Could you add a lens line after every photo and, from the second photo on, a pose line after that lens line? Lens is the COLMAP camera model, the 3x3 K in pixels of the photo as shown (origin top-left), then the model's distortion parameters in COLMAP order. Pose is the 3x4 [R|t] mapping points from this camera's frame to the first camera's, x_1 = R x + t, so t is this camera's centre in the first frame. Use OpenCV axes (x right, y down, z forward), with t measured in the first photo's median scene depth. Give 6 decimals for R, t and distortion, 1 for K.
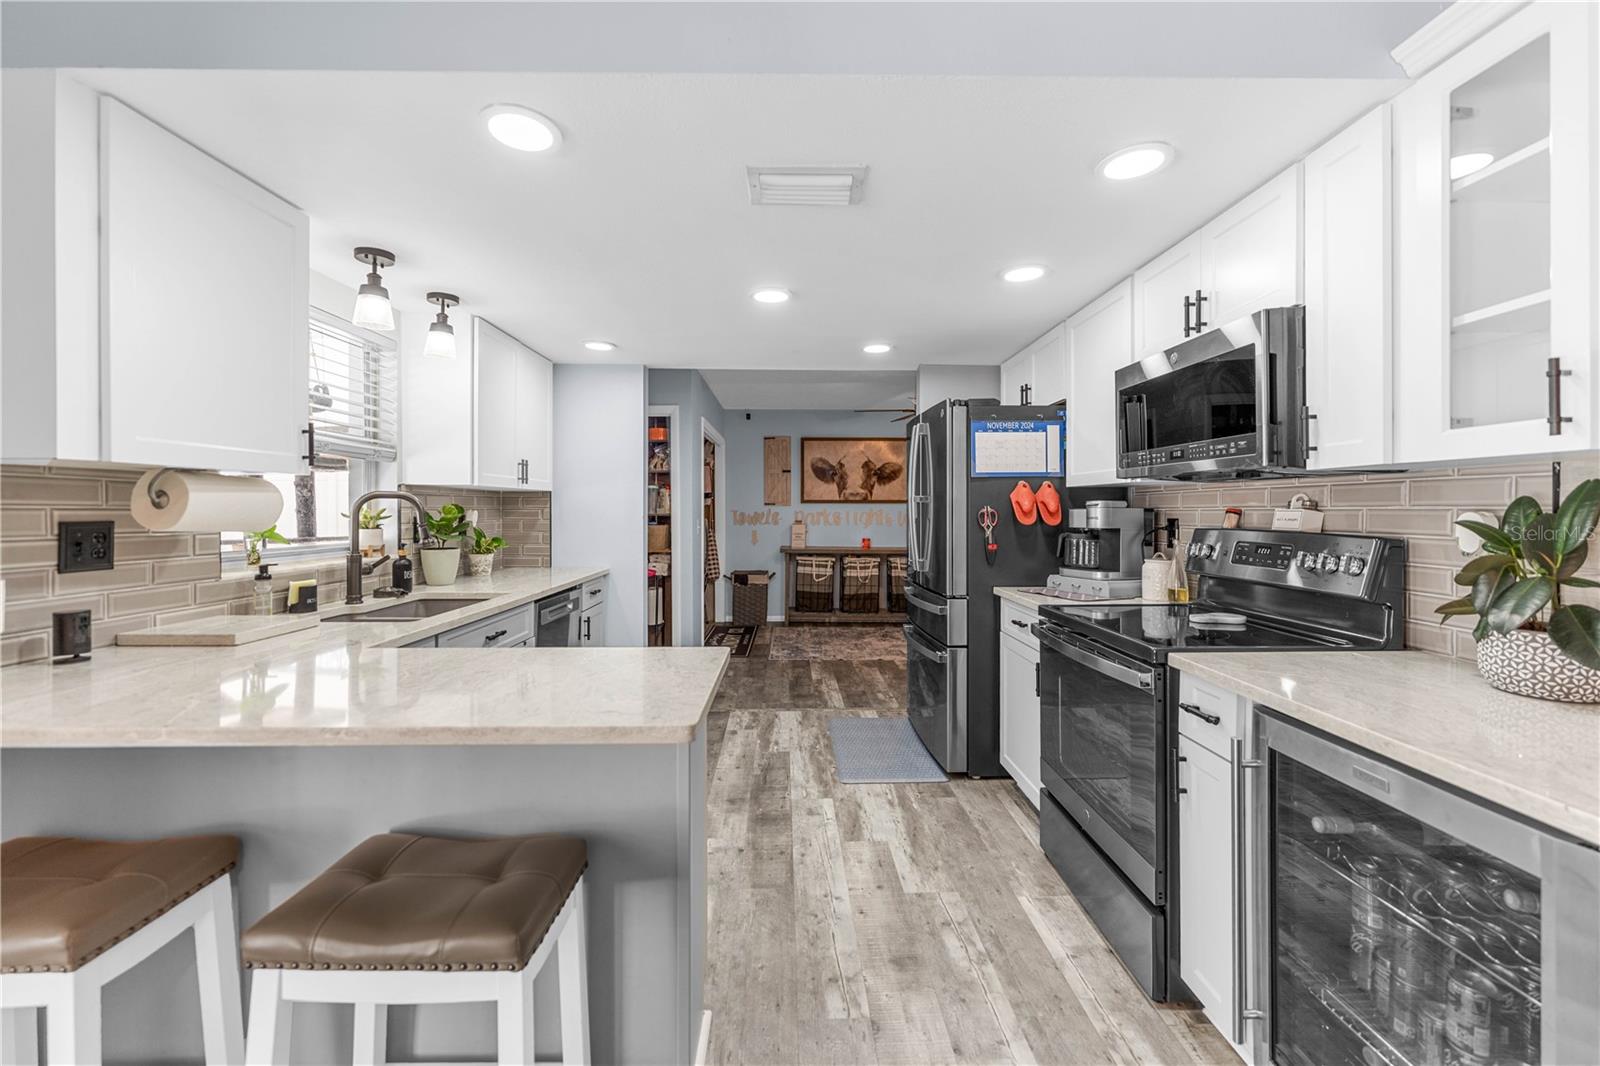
lens RADIAL K [[644.1, 0, 801.2], [0, 644.1, 512.2], [0, 0, 1]] dist [0.001605, -0.001054]
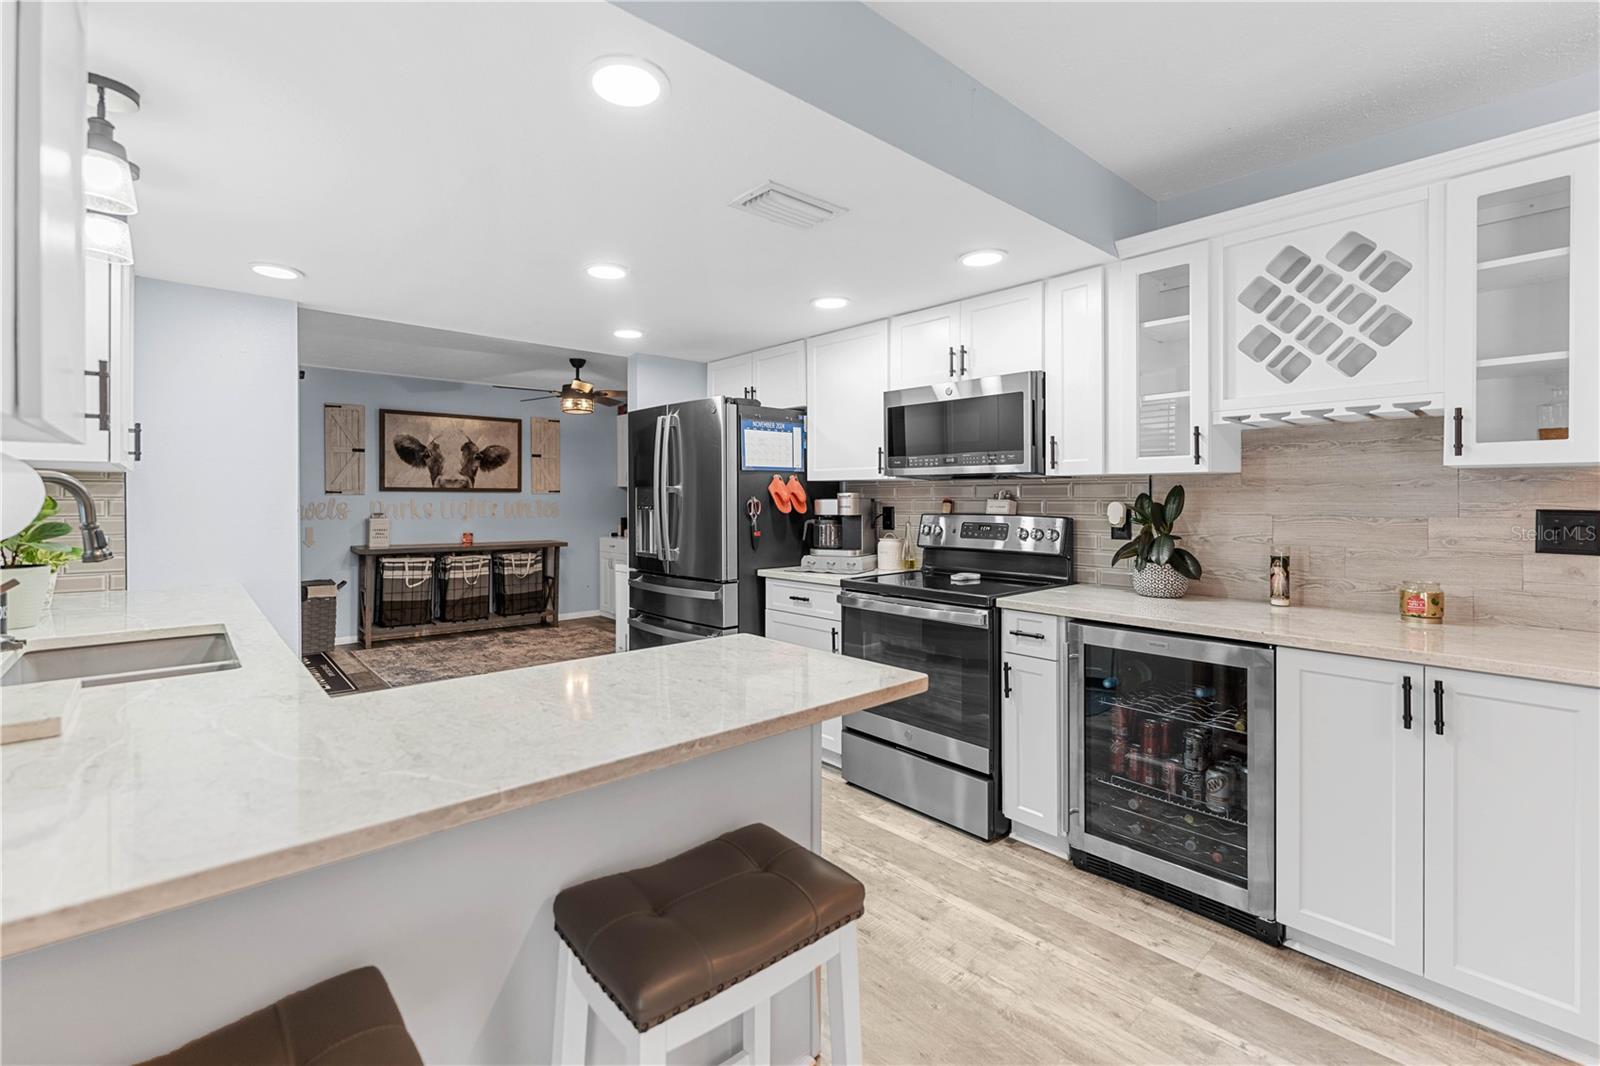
lens RADIAL K [[698.8, 0, 790.2], [0, 698.8, 503.0], [0, 0, 1]] dist [0.001504, -0.002169]
pose [[0.761721, -0.004174, 0.647891, -0.481802], [0.002471, 0.999991, 0.003537, -0.003305], [-0.647900, -0.001093, 0.761724, 0.056793]]
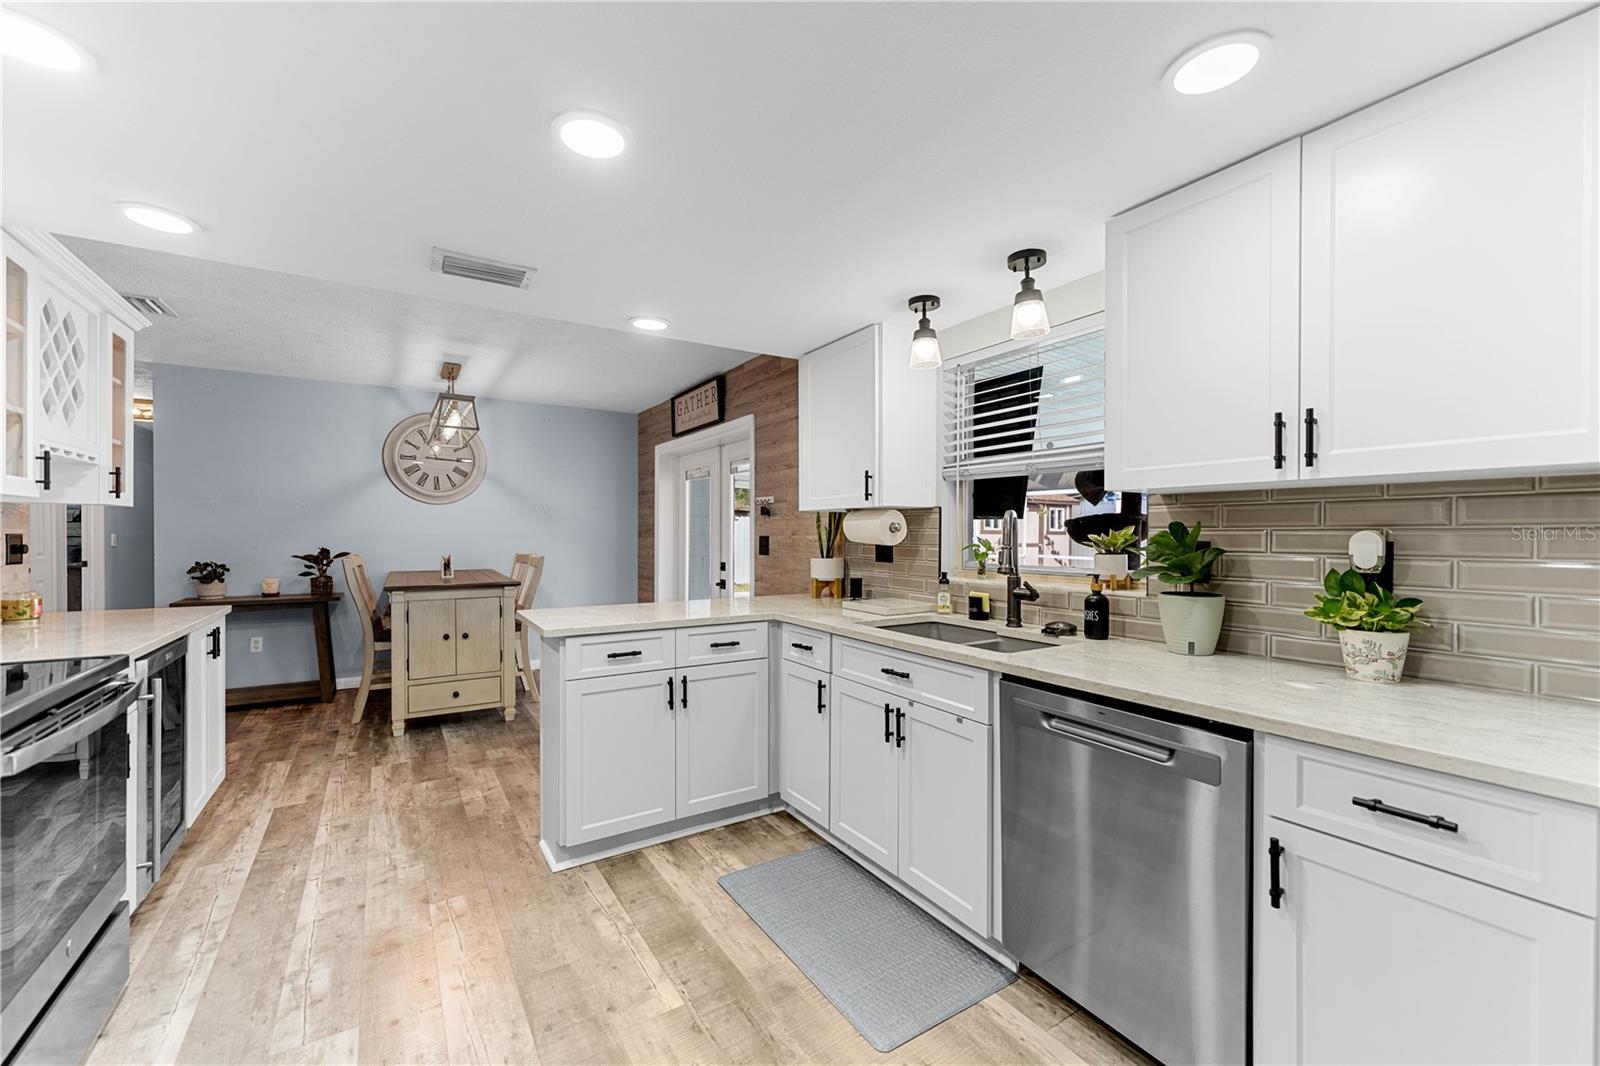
lens RADIAL K [[644.1, 0, 803.9], [0, 644.1, 539.5], [0, 0, 1]] dist [0.001605, -0.001054]
pose [[-0.850309, 0.001766, -0.526281, 0.087488], [-0.004759, 0.999928, 0.011044, -0.001718], [0.526262, 0.011896, -0.850239, 1.511720]]
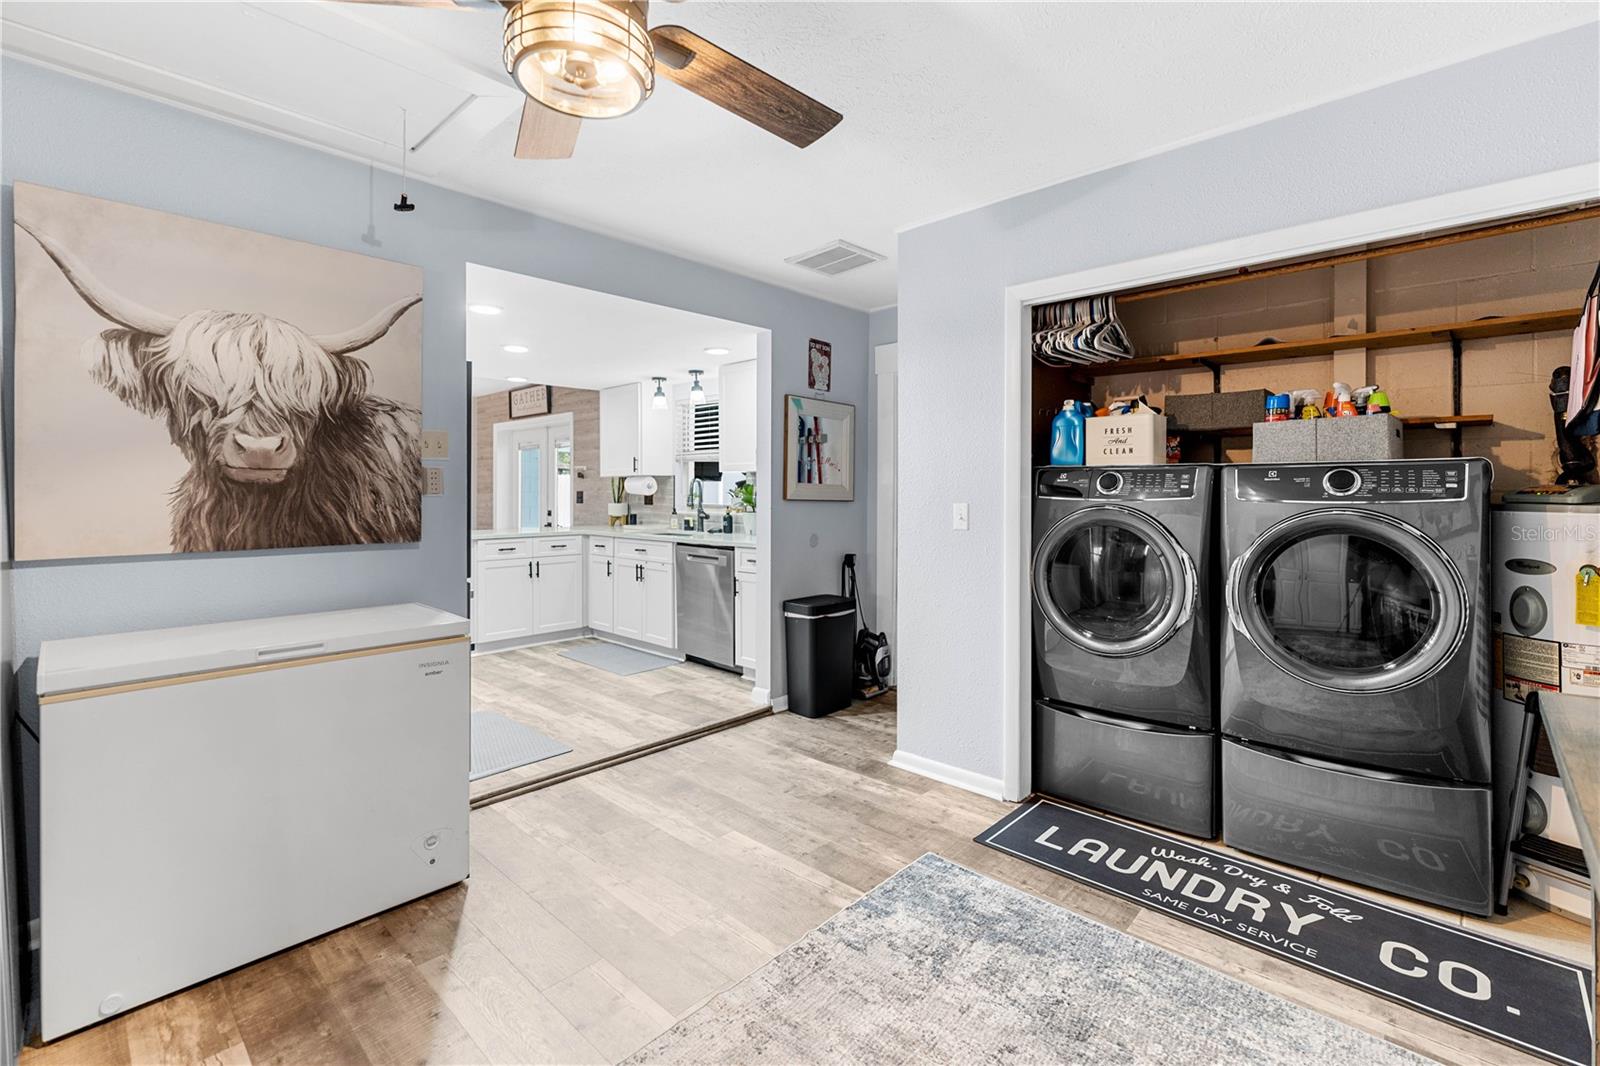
lens RADIAL K [[698.8, 0, 805.4], [0, 698.8, 496.5], [0, 0, 1]] dist [0.001504, -0.002169]
pose [[-0.693978, 0.003612, -0.719987, 0.664024], [-0.003158, 0.999963, 0.008060, 0.003226], [0.719989, 0.007867, -0.693941, 2.592637]]
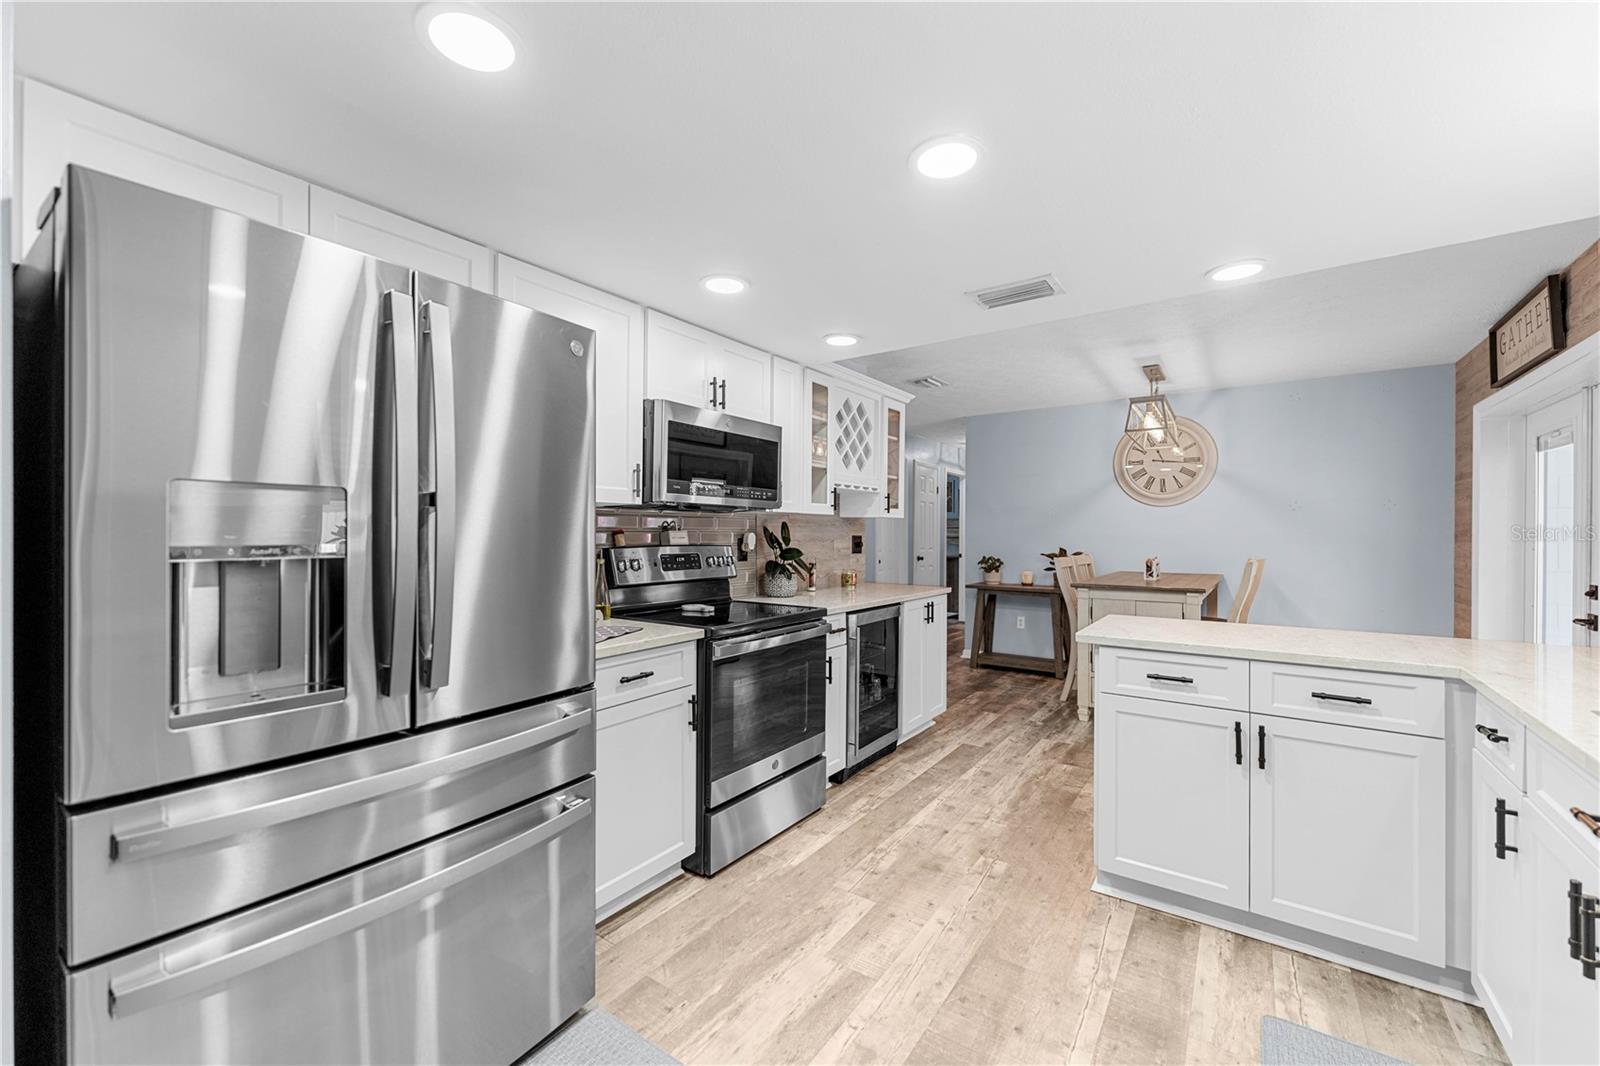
lens RADIAL K [[644.1, 0, 791.8], [0, 644.1, 532.6], [0, 0, 1]] dist [0.001605, -0.001054]
pose [[-0.799091, -0.002886, 0.601203, -0.274388], [-0.002423, 0.999996, 0.001579, -0.002406], [-0.601205, -0.000195, -0.799095, 1.494622]]
